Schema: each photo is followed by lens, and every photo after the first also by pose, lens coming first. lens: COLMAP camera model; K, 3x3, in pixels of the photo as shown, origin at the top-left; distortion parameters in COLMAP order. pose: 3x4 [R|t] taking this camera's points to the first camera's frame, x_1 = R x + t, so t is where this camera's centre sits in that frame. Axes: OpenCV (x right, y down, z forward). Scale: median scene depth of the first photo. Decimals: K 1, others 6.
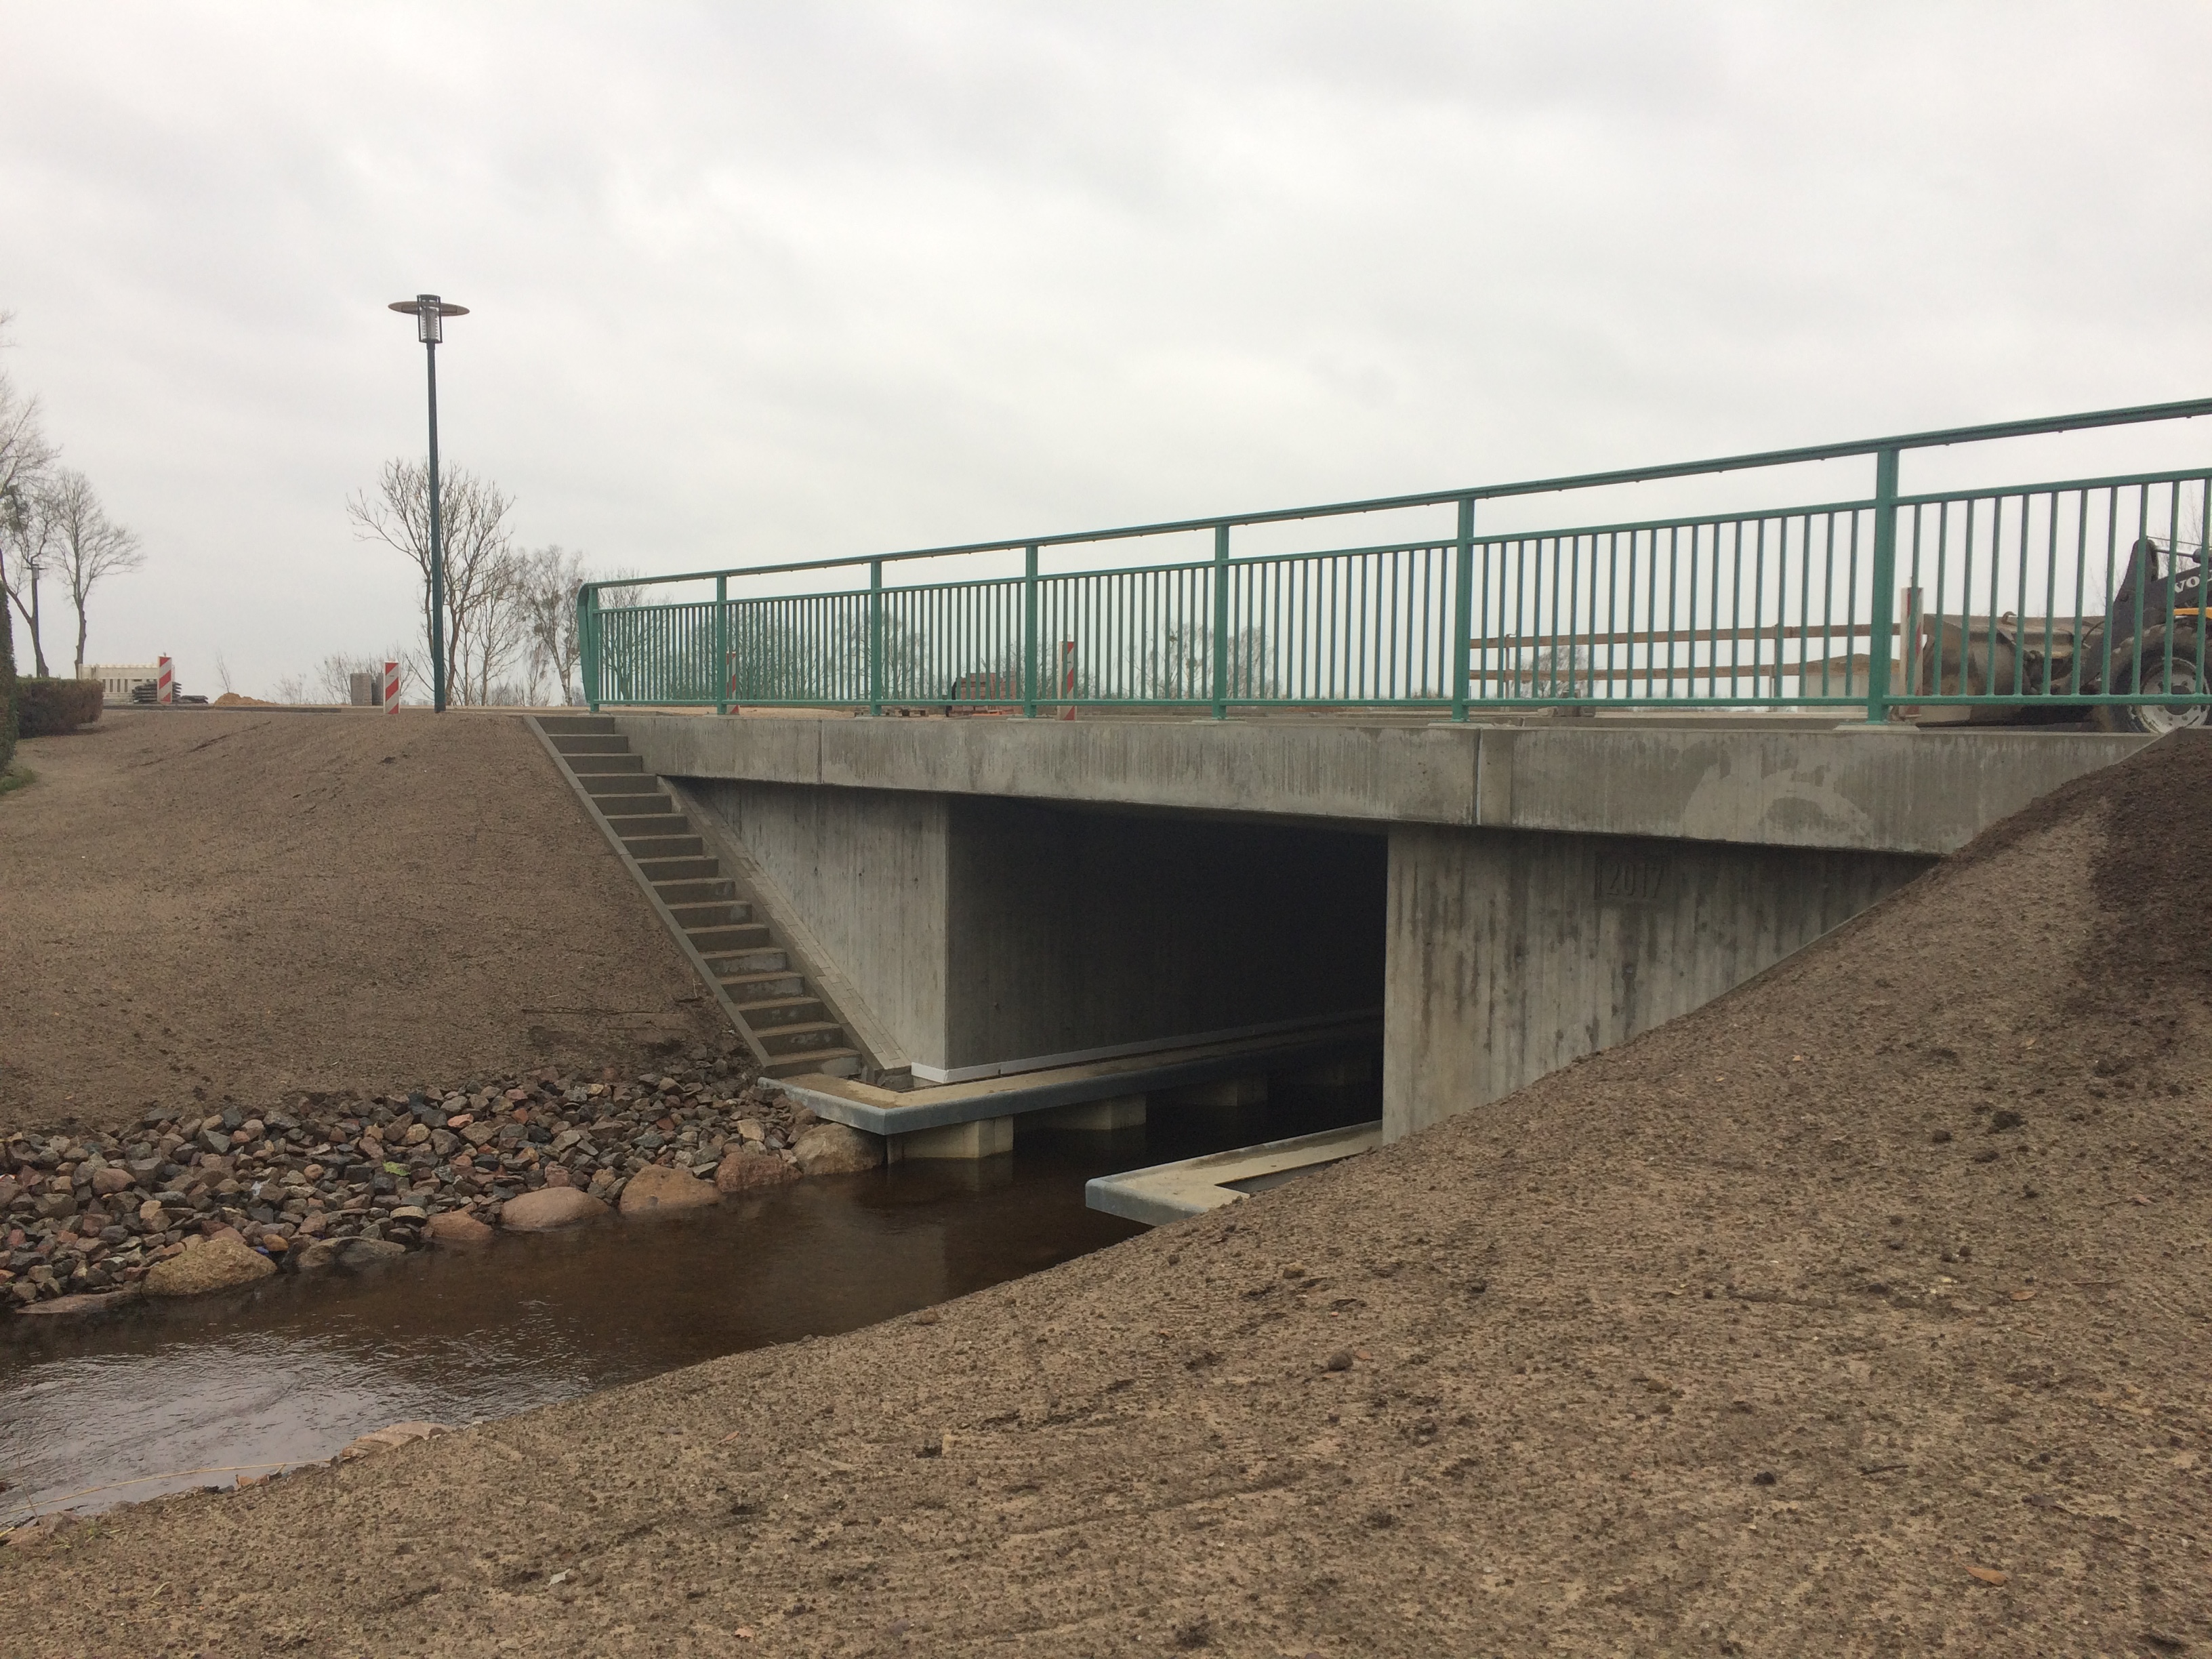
lens RADIAL K [[1854.1, 0, 1101.2], [0, 1854.1, 852.3], [0, 0, 1]] dist [0.081023, -0.106952]
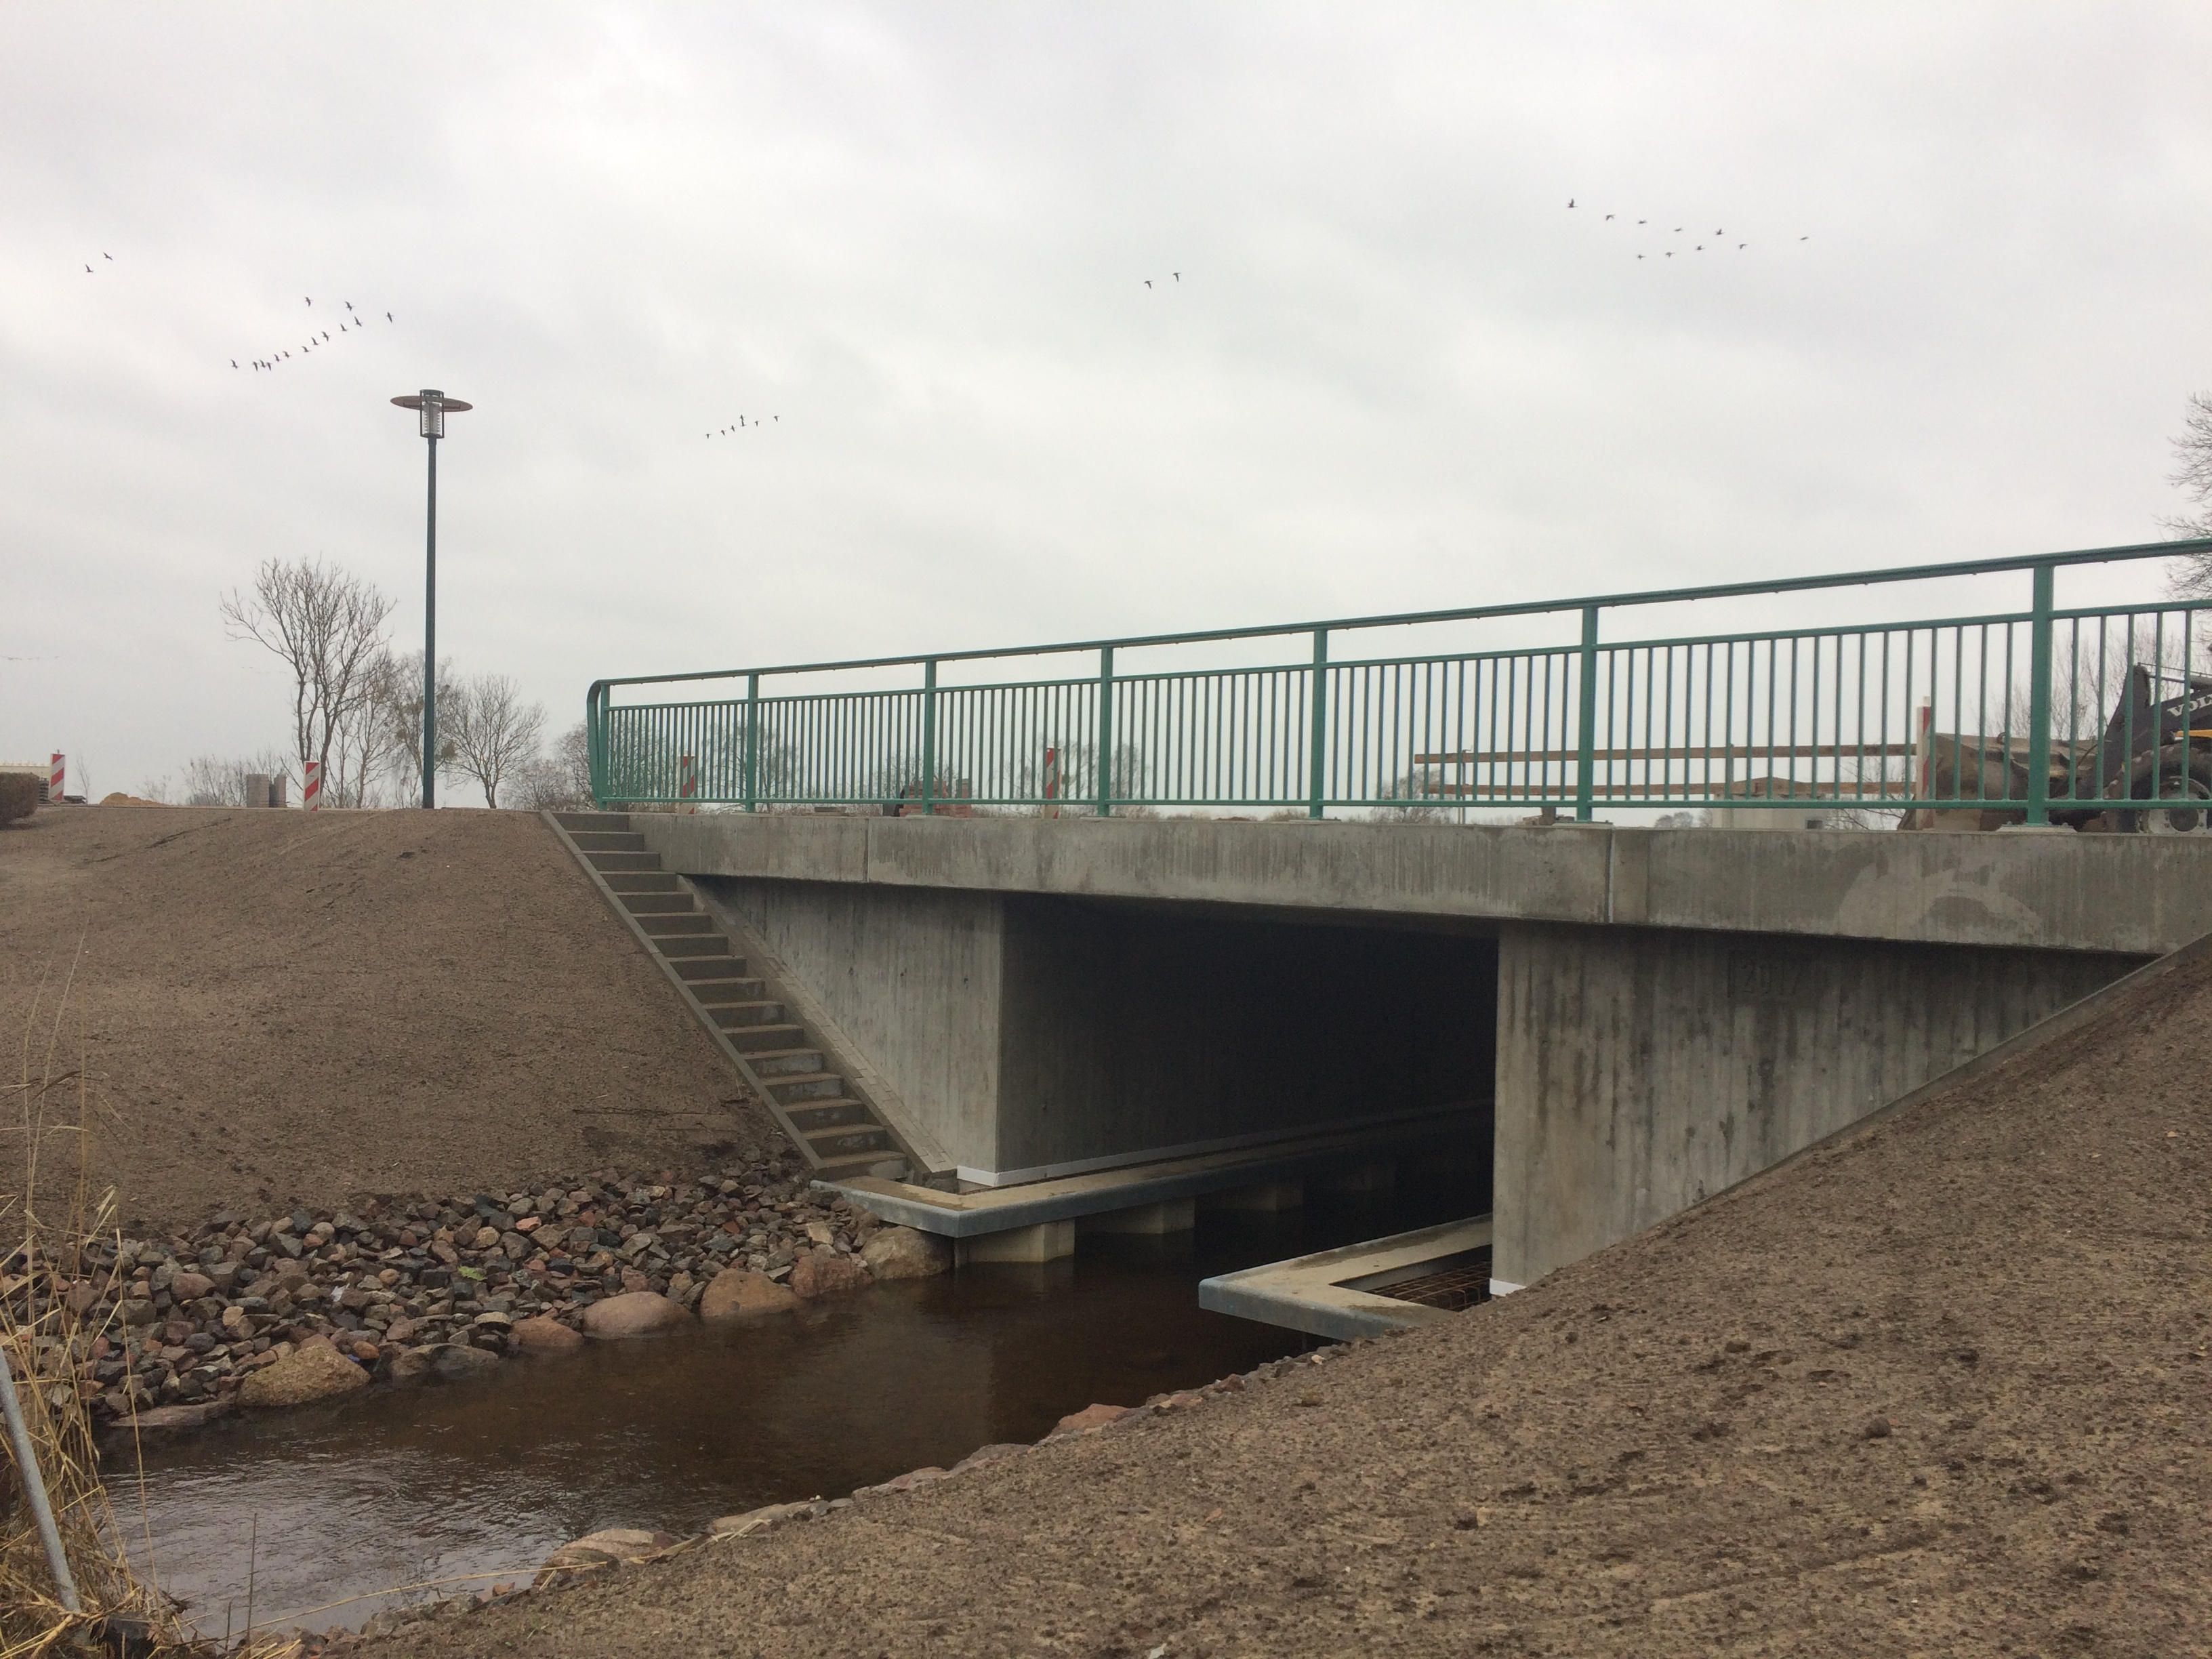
lens RADIAL K [[1854.1, 0, 1101.2], [0, 1854.1, 852.3], [0, 0, 1]] dist [0.081023, -0.106952]
pose [[0.997046, 0.012208, 0.075833, -0.125004], [-0.007448, 0.998002, -0.062742, 0.010406], [-0.076447, 0.061992, 0.995145, 0.002601]]
